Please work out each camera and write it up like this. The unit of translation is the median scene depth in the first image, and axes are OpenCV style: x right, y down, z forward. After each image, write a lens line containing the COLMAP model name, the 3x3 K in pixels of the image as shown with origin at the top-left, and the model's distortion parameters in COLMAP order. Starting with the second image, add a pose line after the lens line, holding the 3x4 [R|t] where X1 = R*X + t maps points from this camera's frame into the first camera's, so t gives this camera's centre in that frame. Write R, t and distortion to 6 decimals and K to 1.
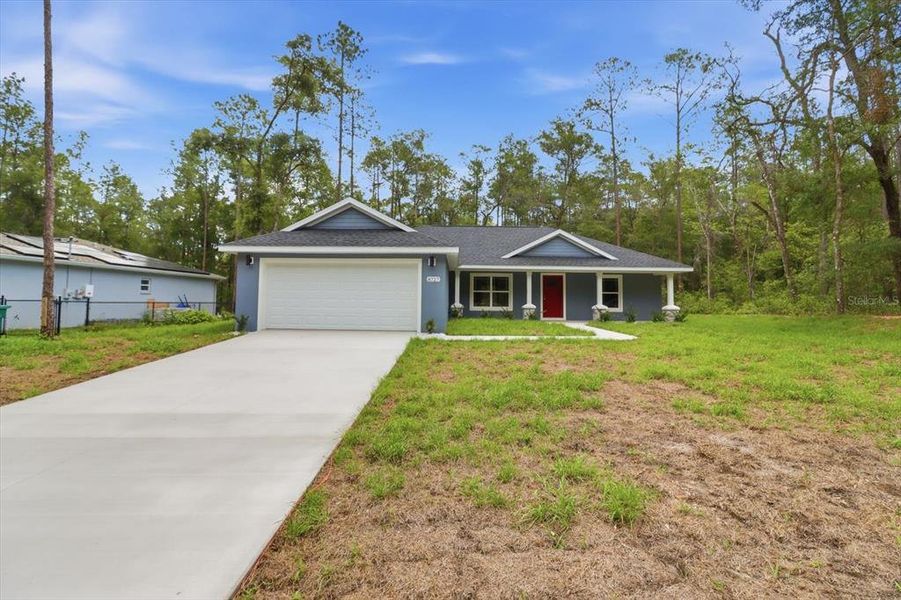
lens RADIAL K [[429.5, 0, 450.5], [0, 429.5, 300.0], [0, 0, 1]] dist [0.001952, 0.000837]
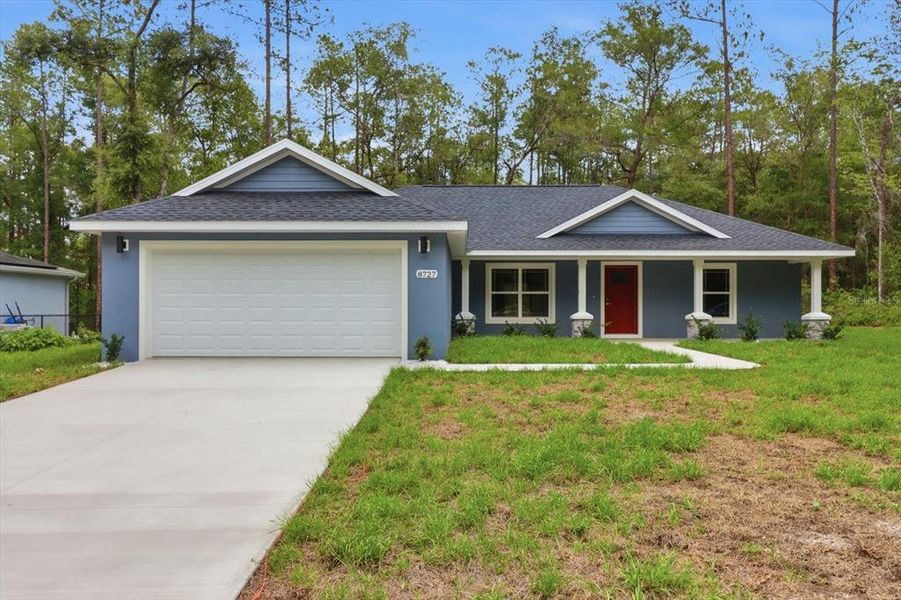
lens RADIAL K [[429.5, 0, 450.5], [0, 429.5, 300.0], [0, 0, 1]] dist [0.001952, 0.000837]
pose [[0.999832, -0.009050, -0.015915, 0.004012], [0.009071, 0.999958, 0.001240, -0.010809], [0.015903, -0.001384, 0.999873, 0.388557]]
